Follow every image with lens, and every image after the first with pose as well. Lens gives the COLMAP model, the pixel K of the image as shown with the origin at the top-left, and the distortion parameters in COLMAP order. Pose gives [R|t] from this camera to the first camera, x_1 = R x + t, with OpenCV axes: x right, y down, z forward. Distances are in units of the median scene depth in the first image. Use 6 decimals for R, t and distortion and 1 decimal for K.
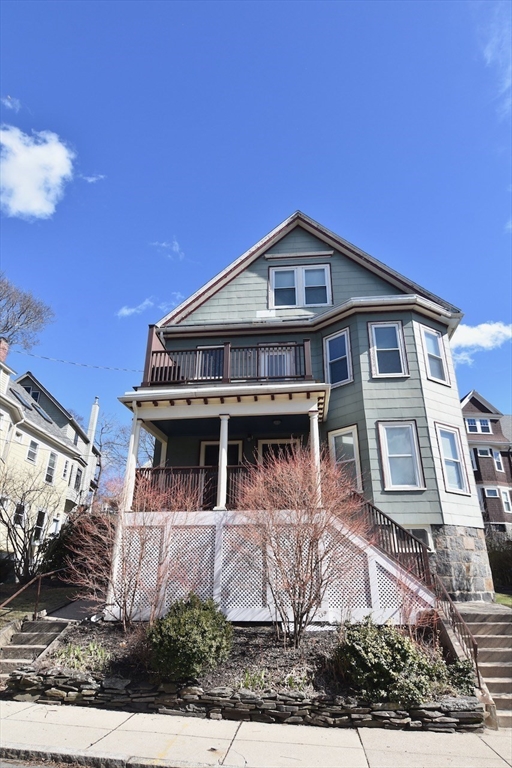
lens RADIAL K [[467.4, 0, 252.5], [0, 467.4, 387.1], [0, 0, 1]] dist [0.000711, -0.014979]
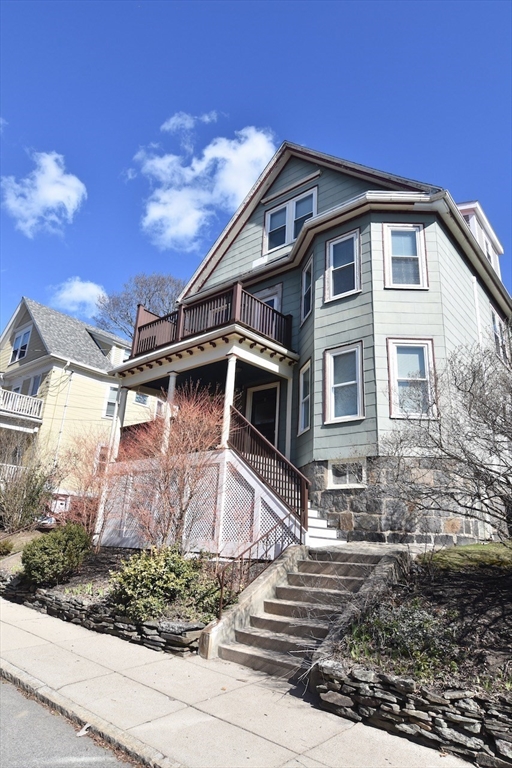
lens RADIAL K [[467.4, 0, 253.6], [0, 467.4, 380.8], [0, 0, 1]] dist [0.000711, -0.014979]
pose [[0.827551, -0.152213, -0.540361, 0.637211], [0.193370, 0.980926, 0.019826, 0.086882], [0.527036, -0.120897, 0.841200, 0.154809]]
